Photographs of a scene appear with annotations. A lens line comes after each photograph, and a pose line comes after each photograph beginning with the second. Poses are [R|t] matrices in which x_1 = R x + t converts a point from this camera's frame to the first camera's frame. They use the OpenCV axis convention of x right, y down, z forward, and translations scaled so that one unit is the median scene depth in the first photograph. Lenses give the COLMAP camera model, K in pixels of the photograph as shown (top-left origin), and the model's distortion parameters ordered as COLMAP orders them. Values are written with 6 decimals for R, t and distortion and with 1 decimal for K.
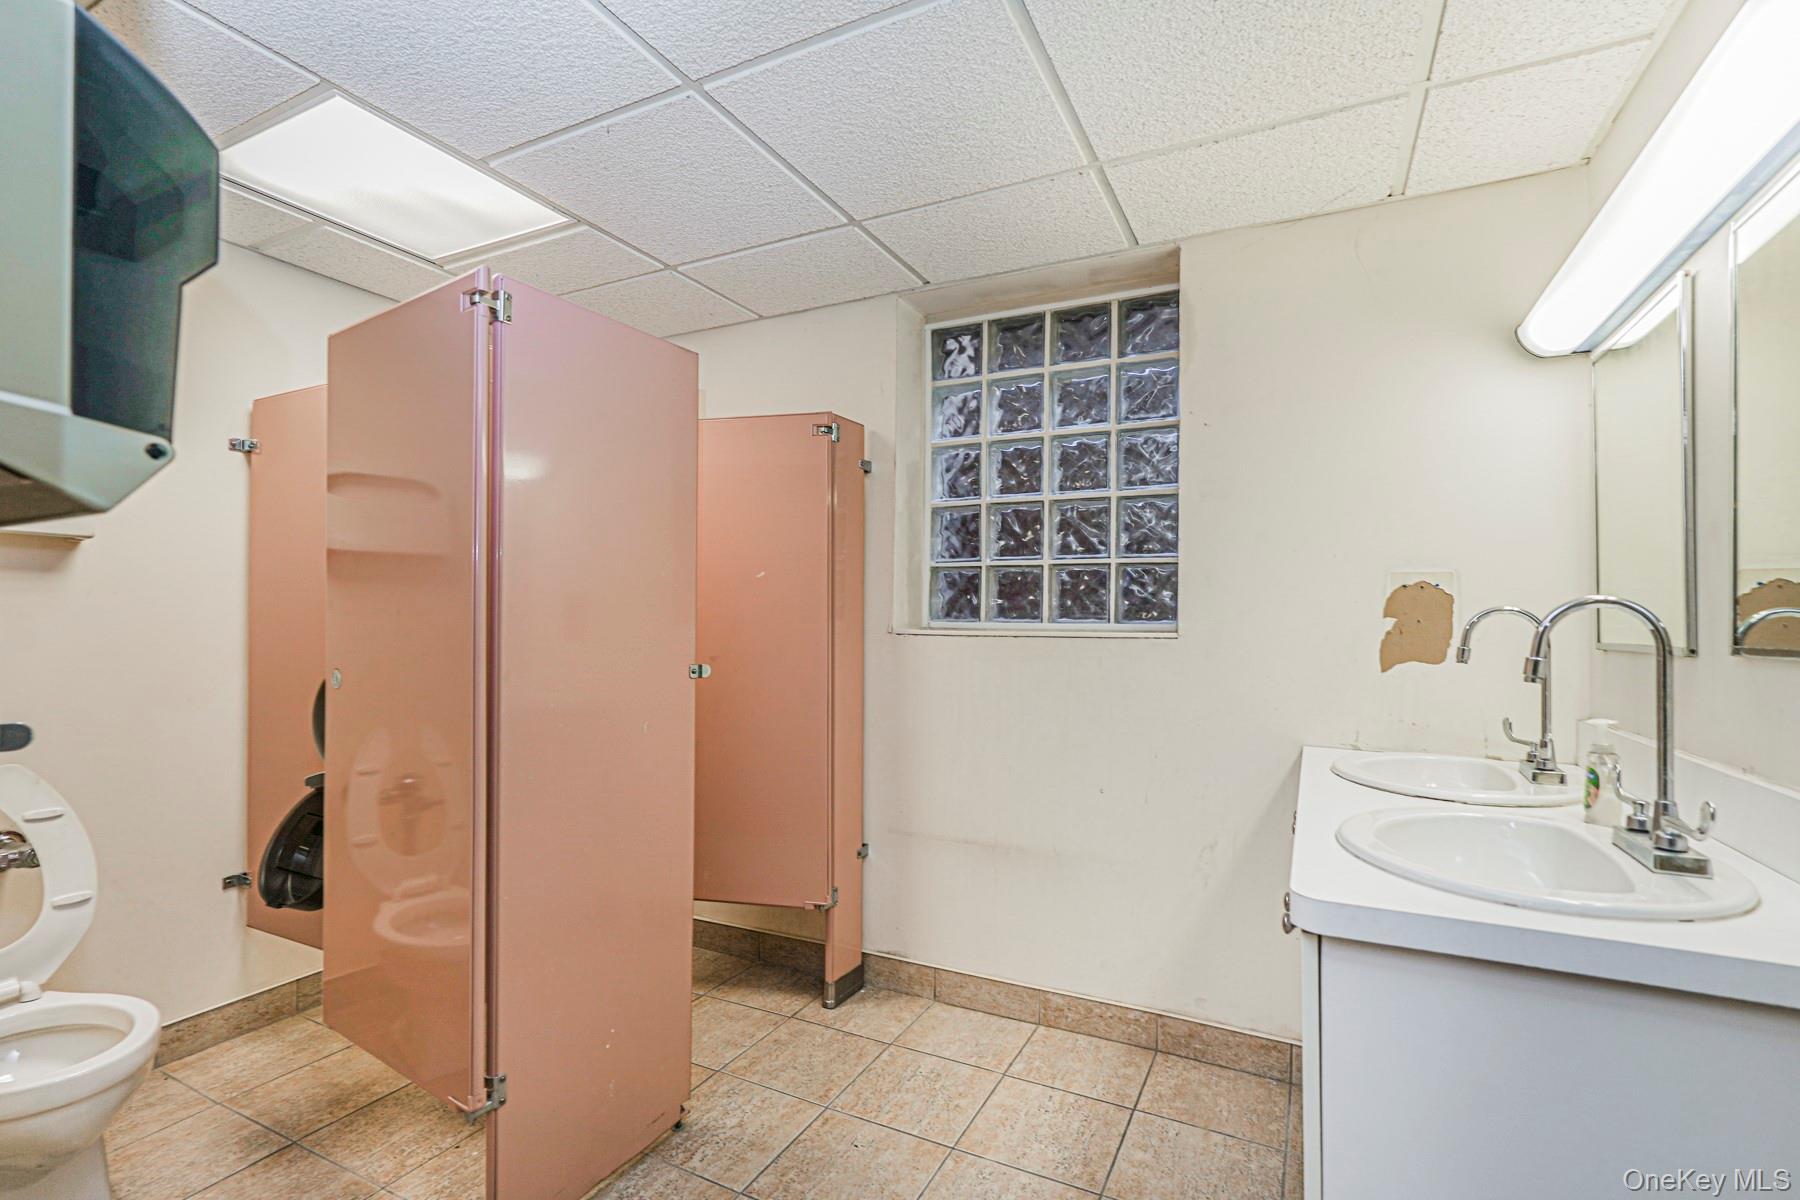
lens RADIAL K [[819.8, 0, 900.0], [0, 819.8, 600.0], [0, 0, 1]] dist [-0.000015, 0.000102]
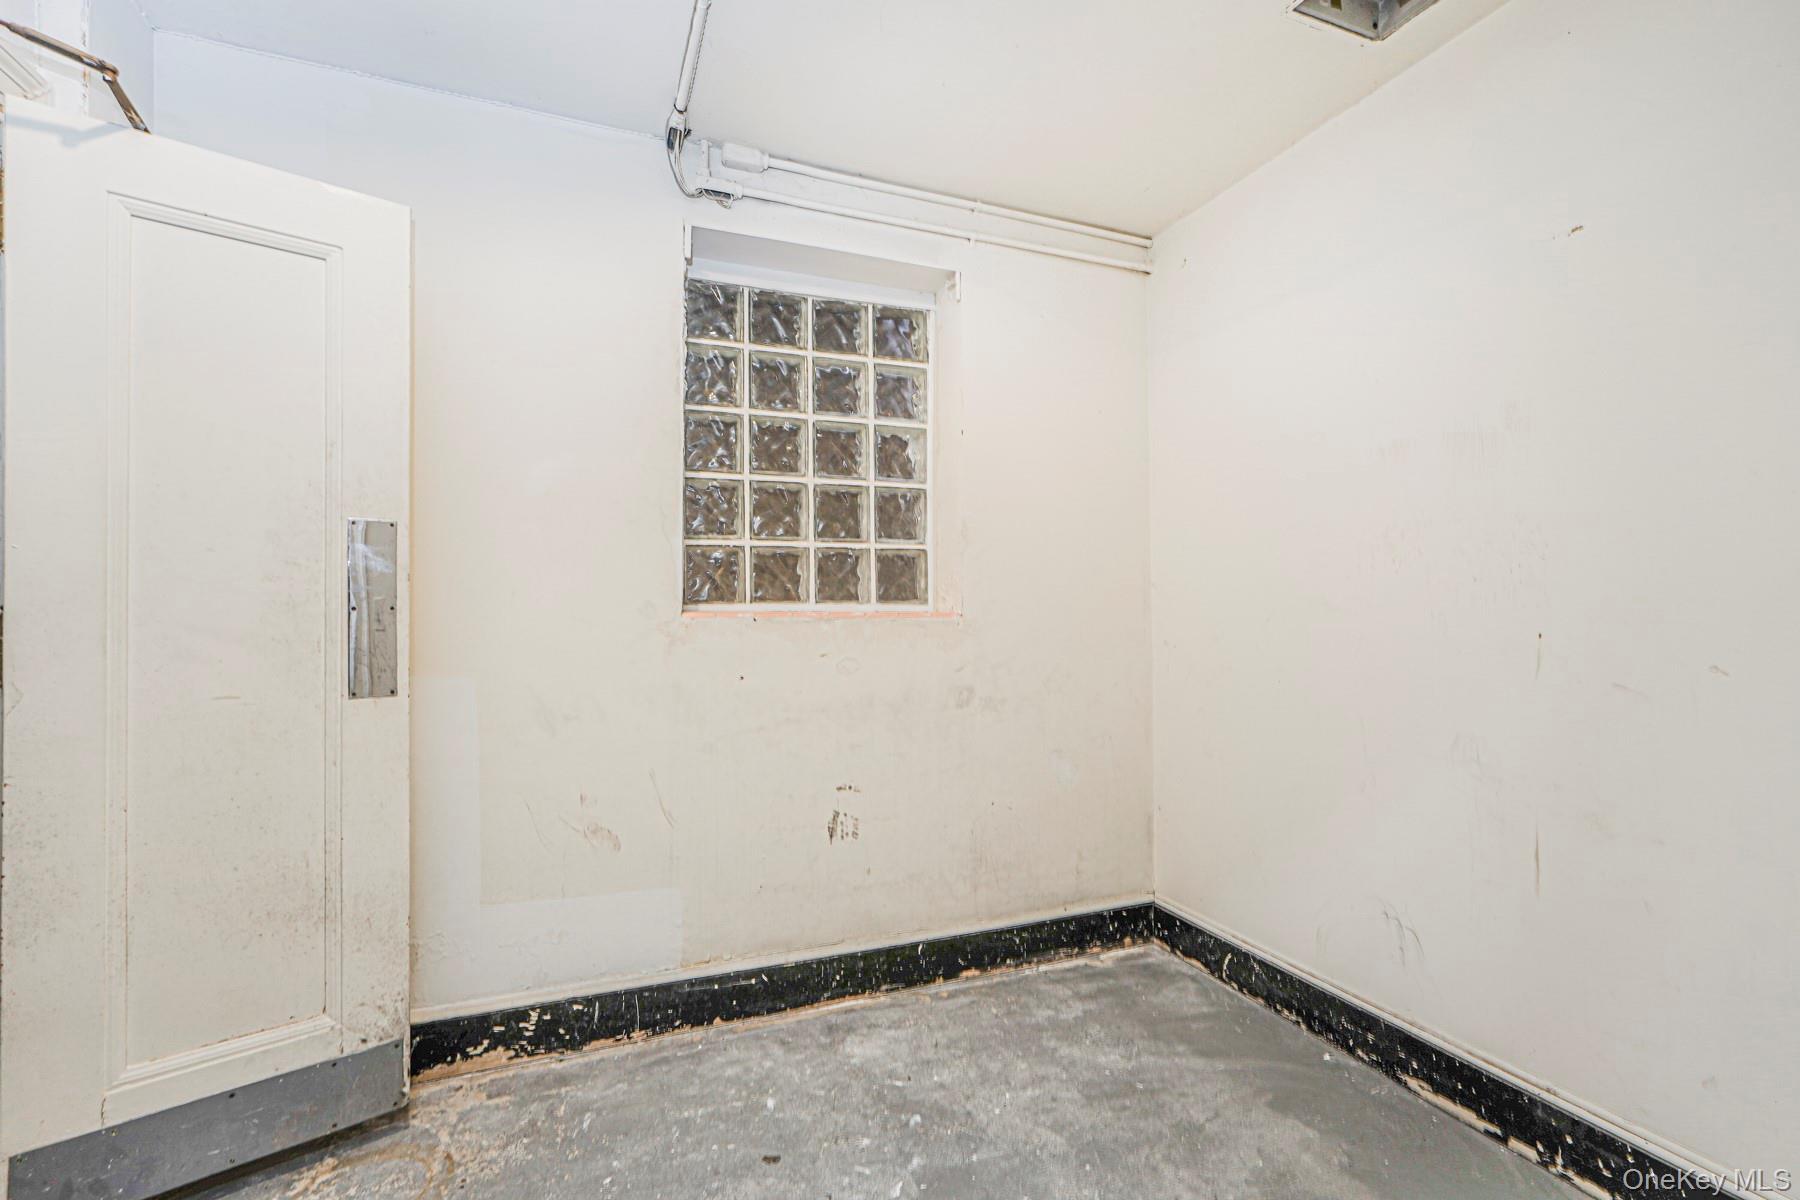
lens RADIAL K [[819.8, 0, 900.0], [0, 819.8, 600.0], [0, 0, 1]] dist [-0.000015, 0.000102]
pose [[0.654173, -0.005029, 0.756328, -0.509101], [-0.012924, 0.999758, 0.017826, 0.002859], [-0.756234, -0.021436, 0.653949, 0.251343]]
